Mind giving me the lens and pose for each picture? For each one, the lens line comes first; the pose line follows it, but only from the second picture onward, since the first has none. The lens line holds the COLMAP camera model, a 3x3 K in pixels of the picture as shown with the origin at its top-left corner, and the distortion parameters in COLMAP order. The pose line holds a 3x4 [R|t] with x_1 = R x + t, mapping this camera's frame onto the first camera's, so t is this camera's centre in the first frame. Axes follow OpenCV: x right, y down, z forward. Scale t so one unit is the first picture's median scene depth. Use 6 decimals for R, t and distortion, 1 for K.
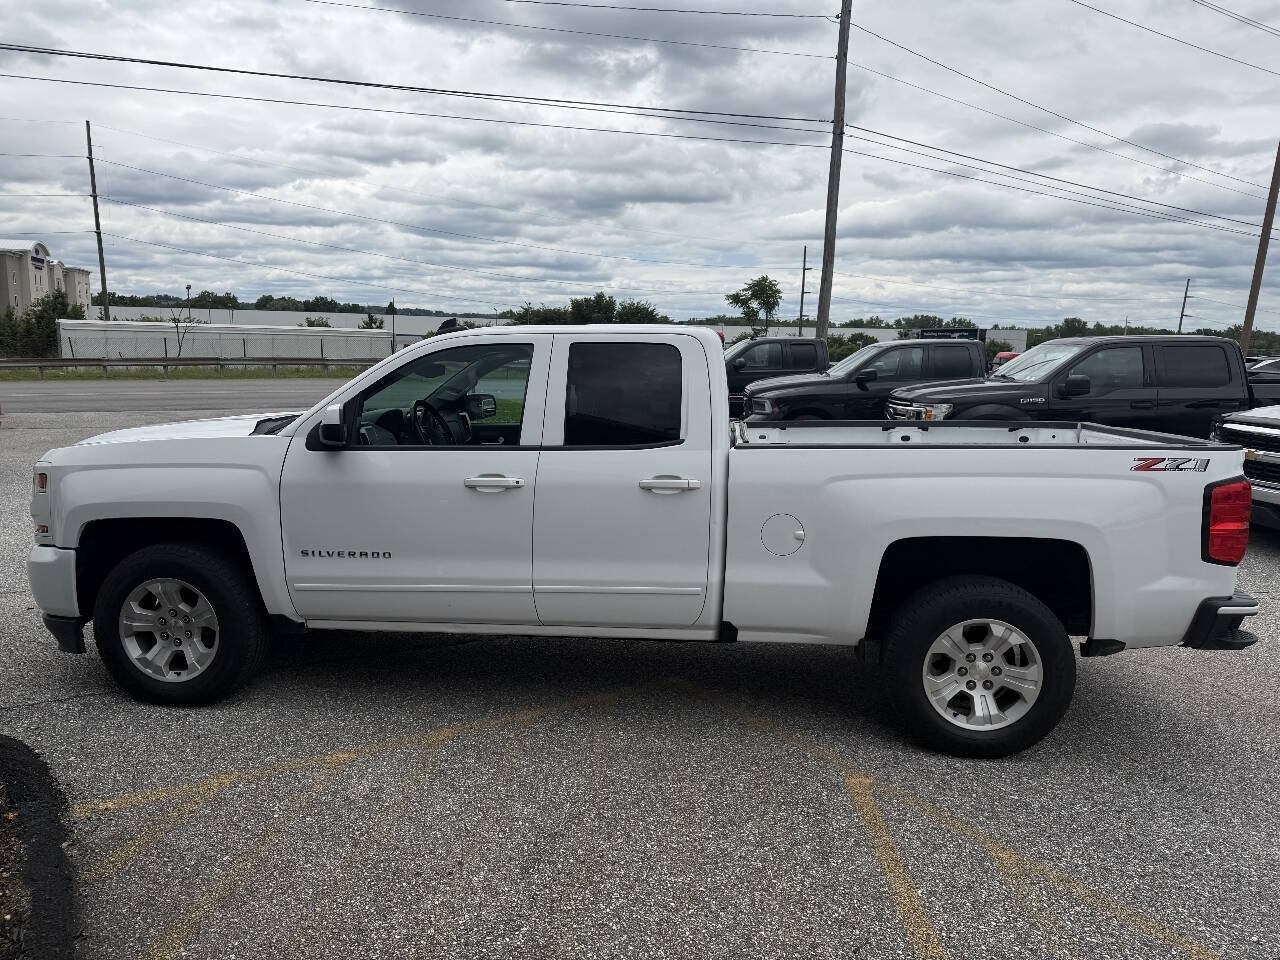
lens RADIAL K [[920.1, 0, 645.8], [0, 920.1, 477.1], [0, 0, 1]] dist [-0.006995, 0.002186]
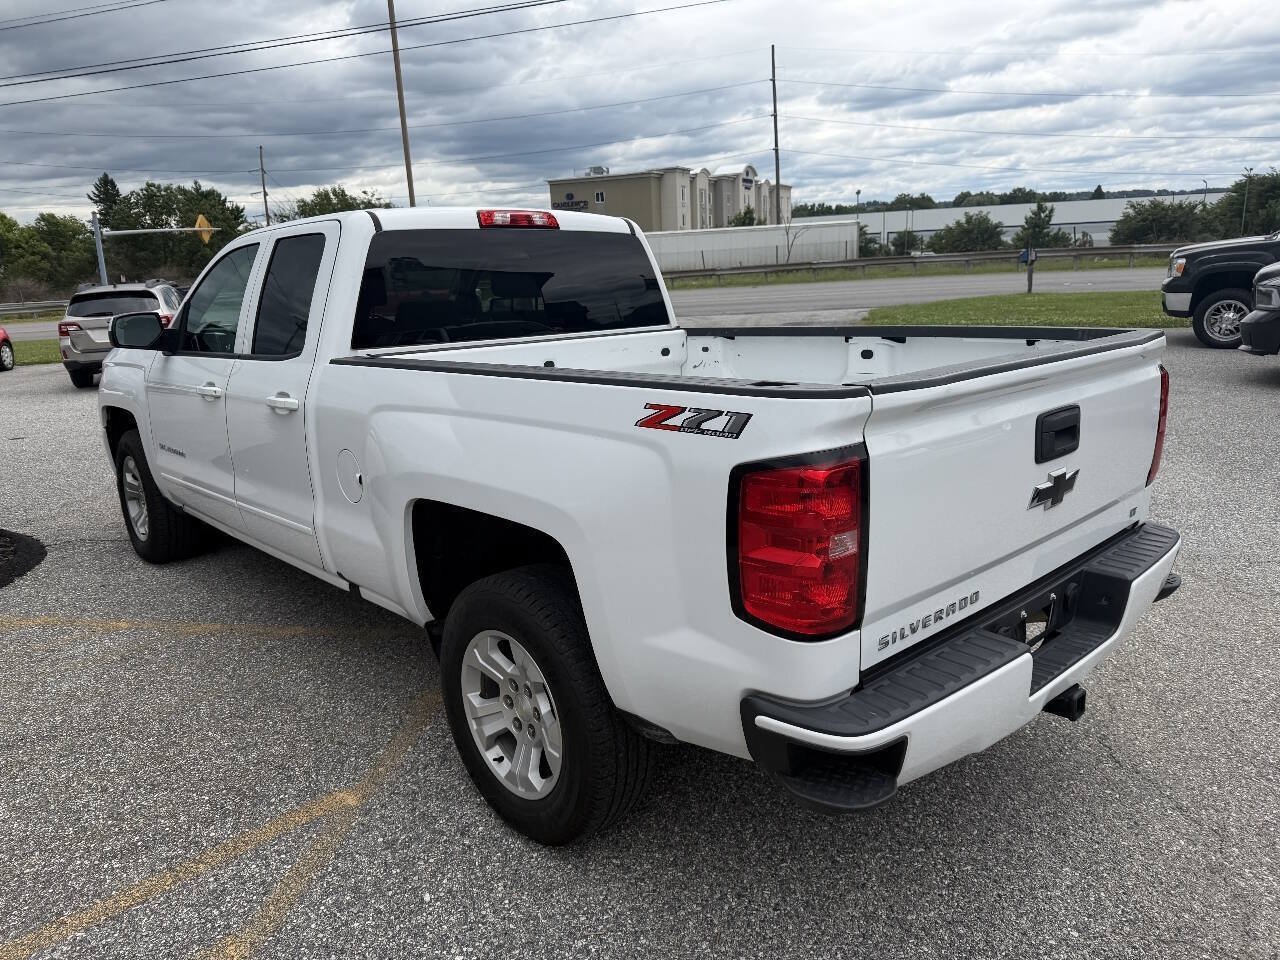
lens RADIAL K [[921.6, 0, 608.1], [0, 921.6, 492.2], [0, 0, 1]] dist [0.003596, 0.003167]
pose [[0.721892, 0.119665, -0.681581, 0.047053], [-0.036495, 0.990148, 0.135186, -0.002186], [0.691043, -0.072715, 0.719147, 0.031295]]
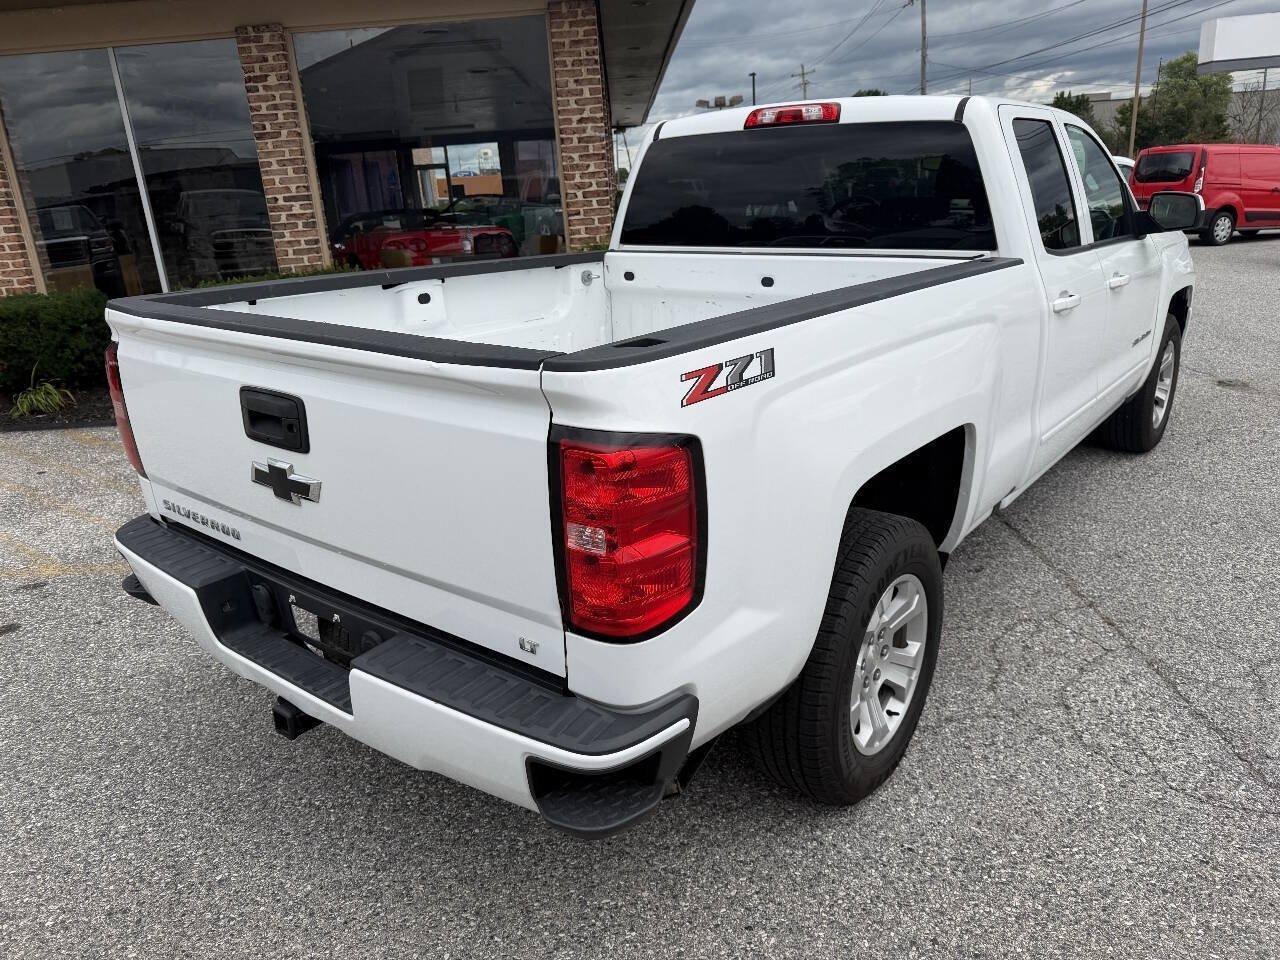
lens RADIAL K [[950.1, 0, 640.0], [0, 950.1, 480.0], [0, 0, 1]] dist [-0.007388, -0.007178]
pose [[-0.548079, 0.258478, -0.795486, 0.054174], [-0.069132, 0.933801, 0.351051, -0.010180], [0.833565, 0.247397, -0.493928, 0.095540]]
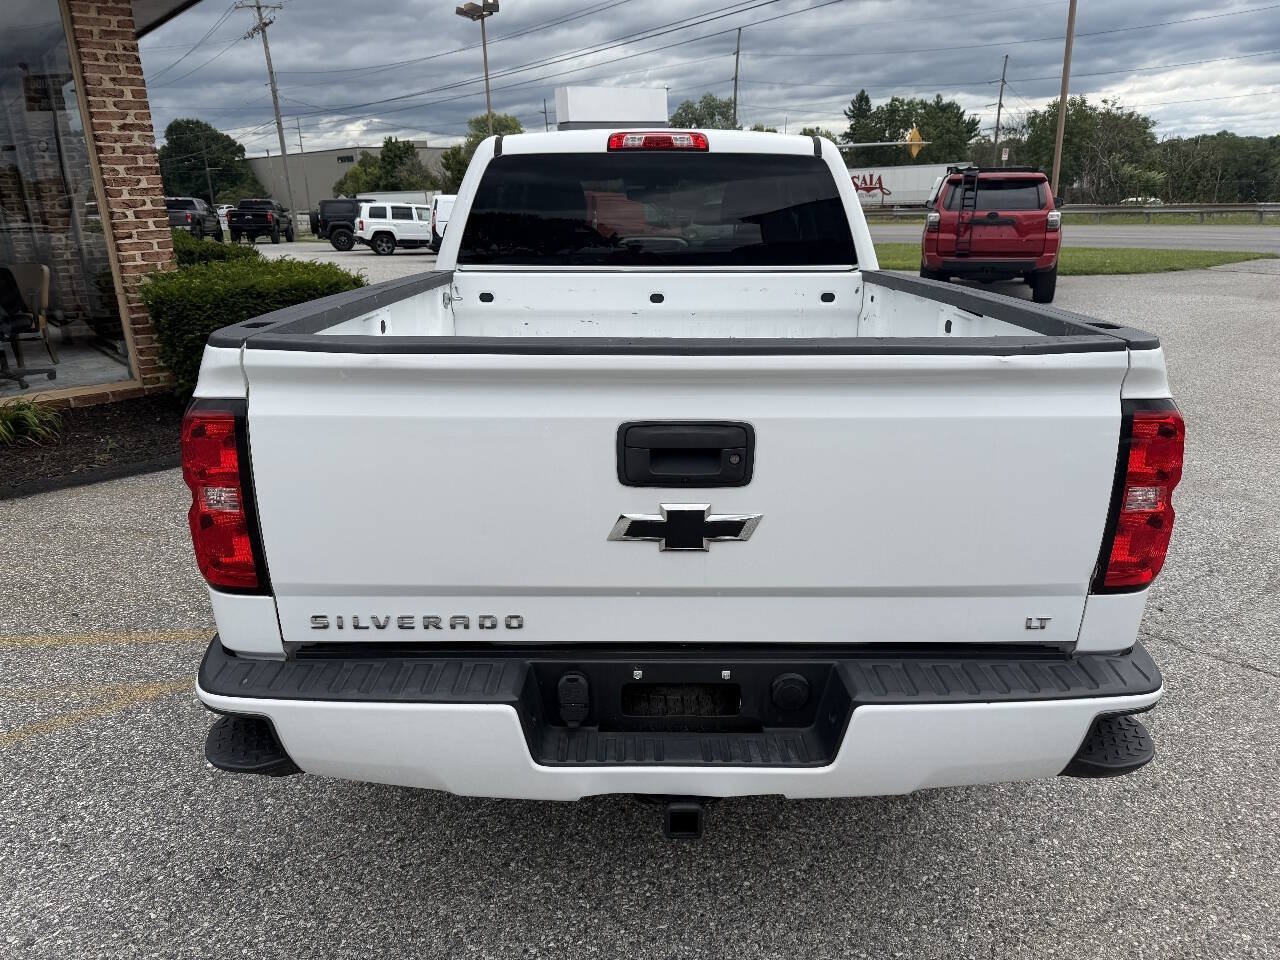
lens RADIAL K [[920.1, 0, 645.8], [0, 920.1, 477.1], [0, 0, 1]] dist [-0.006995, 0.002186]
pose [[0.092906, 0.271231, -0.958020, 0.059960], [-0.116841, 0.958503, 0.260037, -0.006145], [0.988796, 0.087777, 0.120741, 0.065371]]
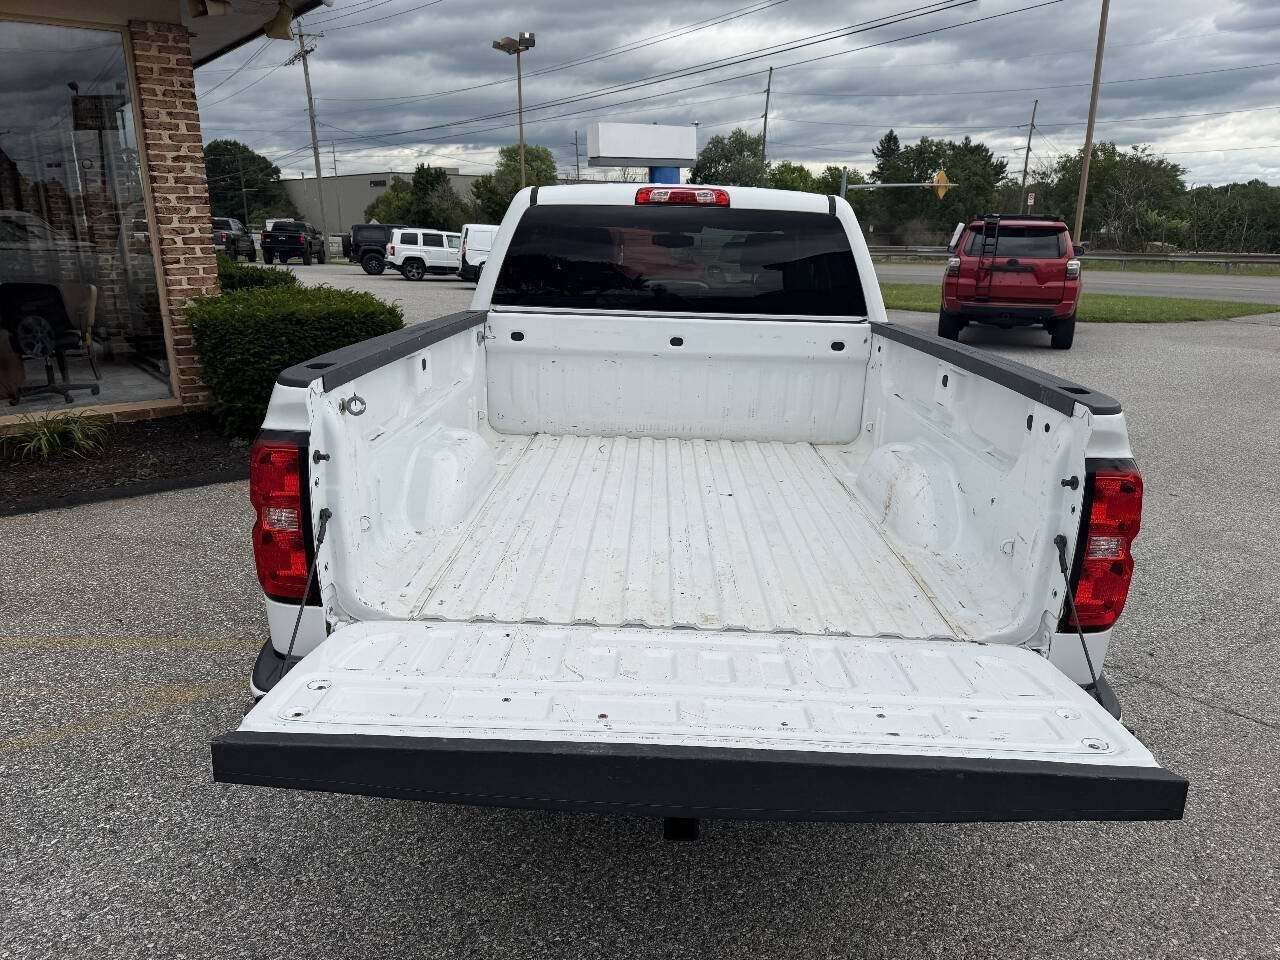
lens RADIAL K [[919.8, 0, 646.7], [0, 919.8, 480.3], [0, 0, 1]] dist [0.006415, -0.009061]
pose [[0.066159, 0.246489, -0.966885, 0.063188], [-0.145576, 0.961024, 0.235034, -0.007233], [0.987133, 0.125205, 0.099463, 0.065108]]
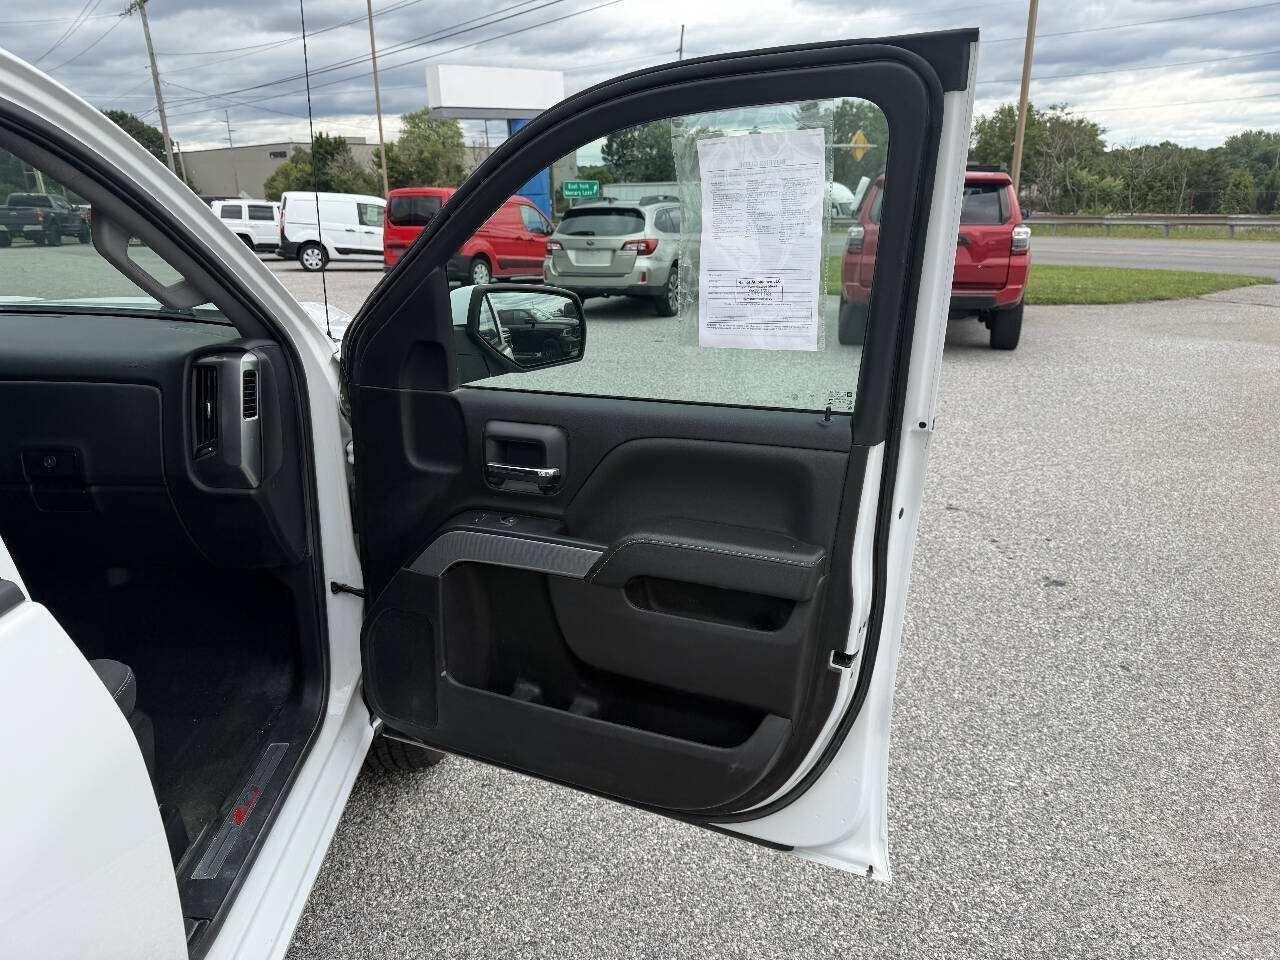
lens RADIAL K [[902.4, 0, 646.2], [0, 902.4, 480.1], [0, 0, 1]] dist [-0.000117, -0.006602]
pose [[0.136212, 0.277128, -0.951129, 0.001892], [-0.129557, 0.956815, 0.260231, -0.010859], [0.982172, 0.087779, 0.166233, 0.093029]]
